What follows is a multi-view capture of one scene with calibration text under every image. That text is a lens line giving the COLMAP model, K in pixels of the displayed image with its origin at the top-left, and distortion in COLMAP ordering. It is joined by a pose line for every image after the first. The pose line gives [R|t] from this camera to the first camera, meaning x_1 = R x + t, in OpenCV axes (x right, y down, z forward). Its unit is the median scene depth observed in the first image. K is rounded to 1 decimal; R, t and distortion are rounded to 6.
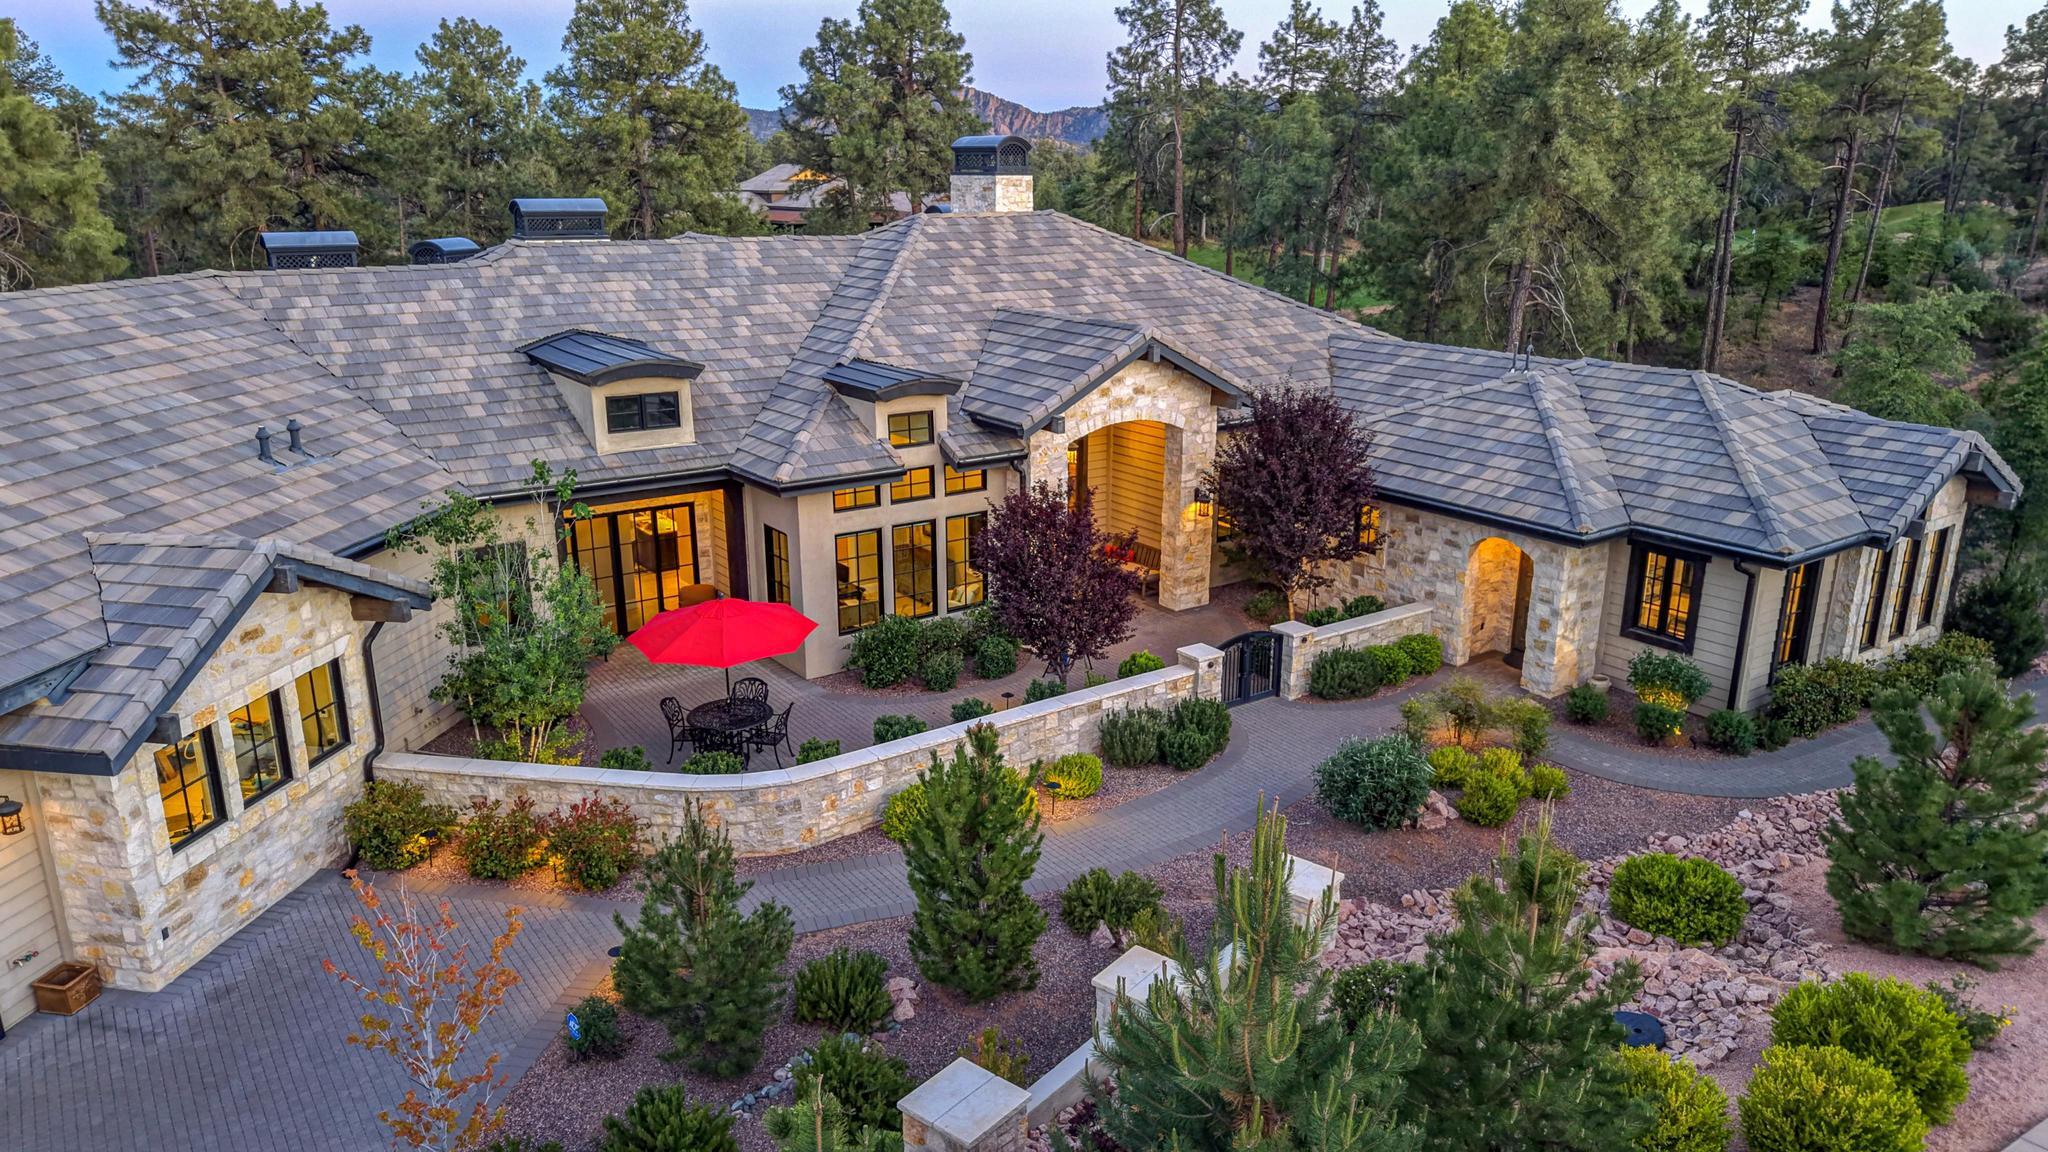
lens RADIAL K [[1446.9, 0, 1062.0], [0, 1446.9, 581.0], [0, 0, 1]] dist [0.113790, -0.282766]
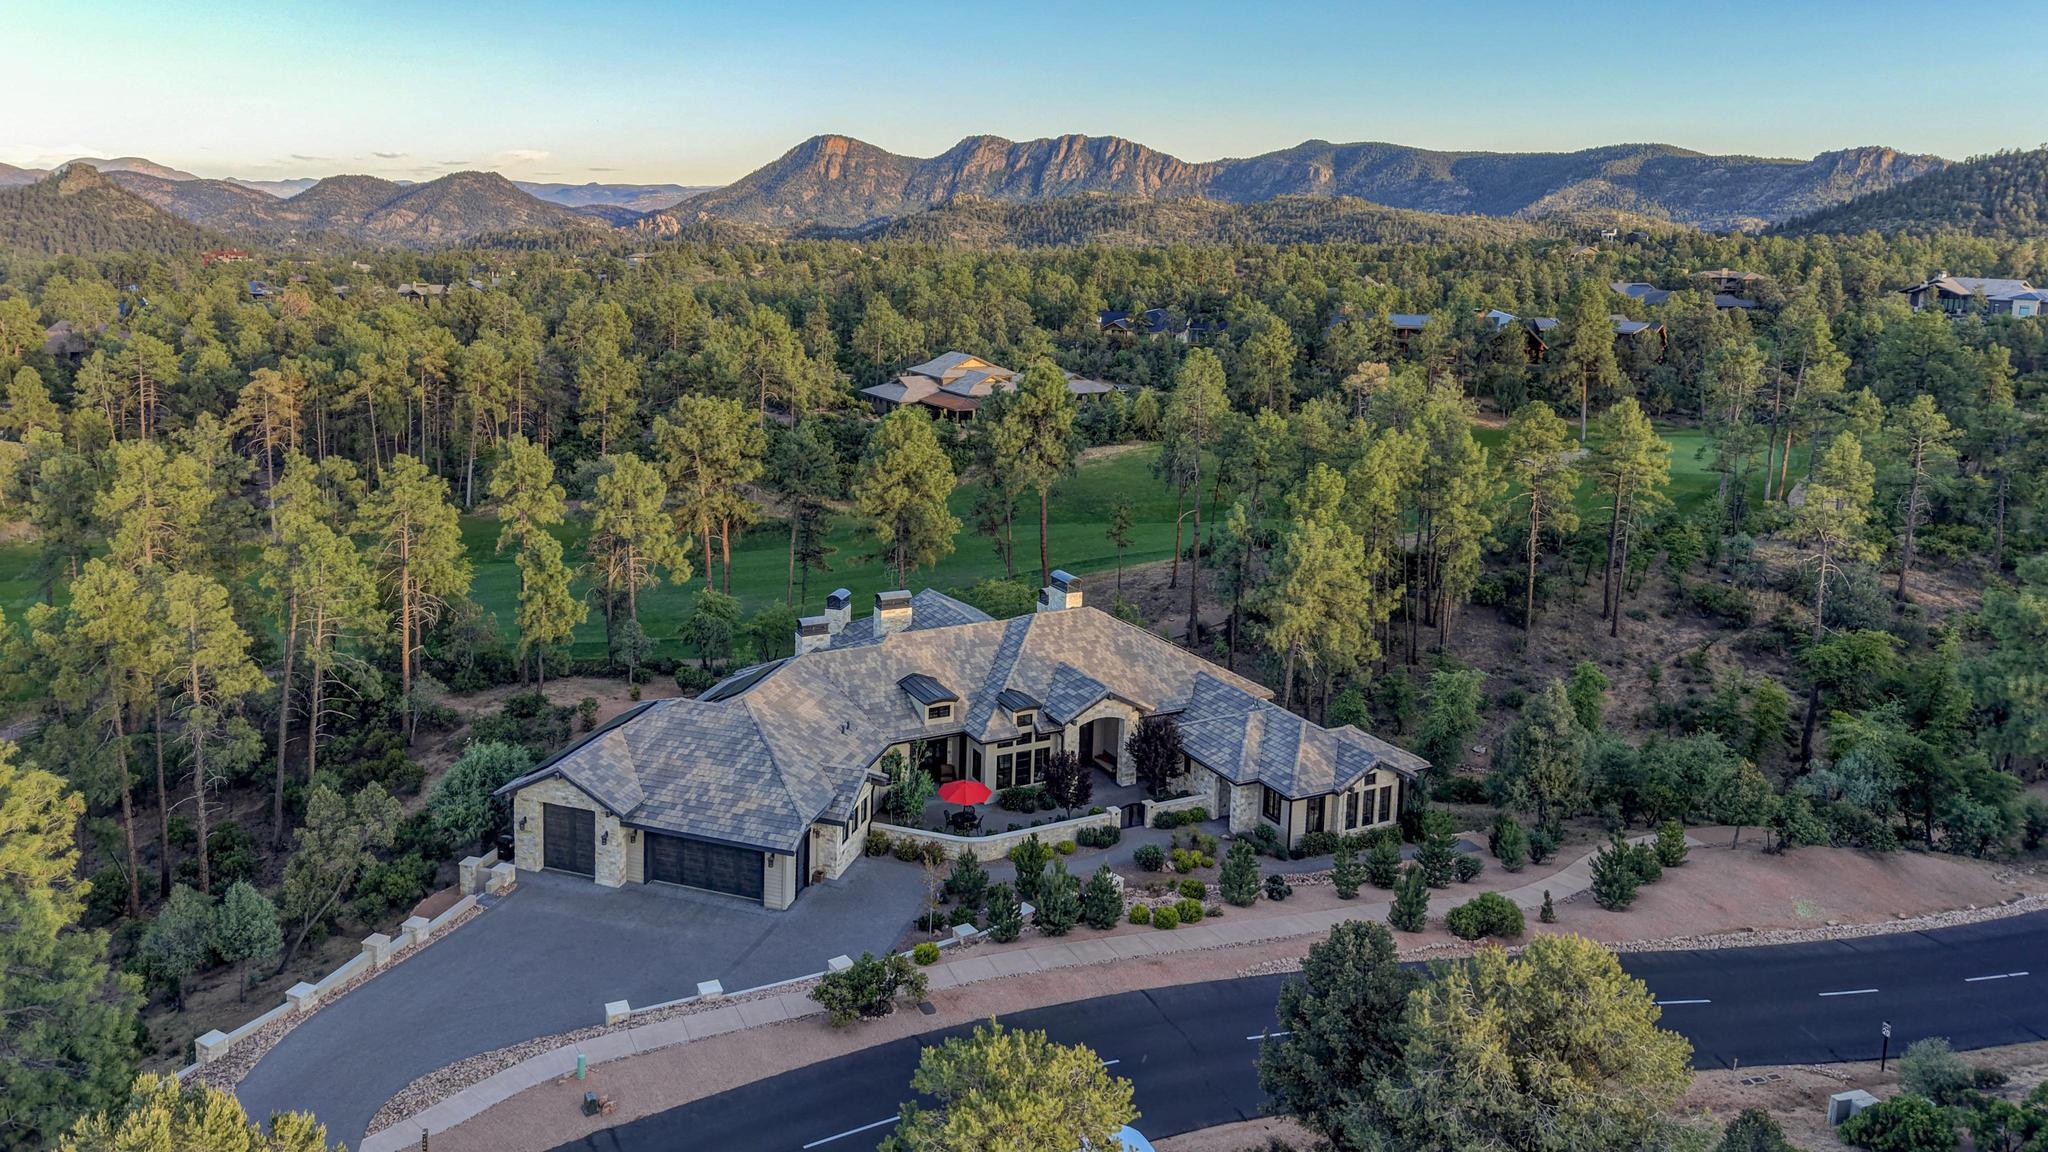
lens RADIAL K [[1606.3, 0, 921.9], [0, 1606.3, 392.0], [0, 0, 1]] dist [0.080496, -0.184429]
pose [[0.983049, 0.045643, -0.177570, 0.248465], [-0.068733, 0.989629, -0.126138, -0.346238], [0.169971, 0.136205, 0.975991, -2.384265]]
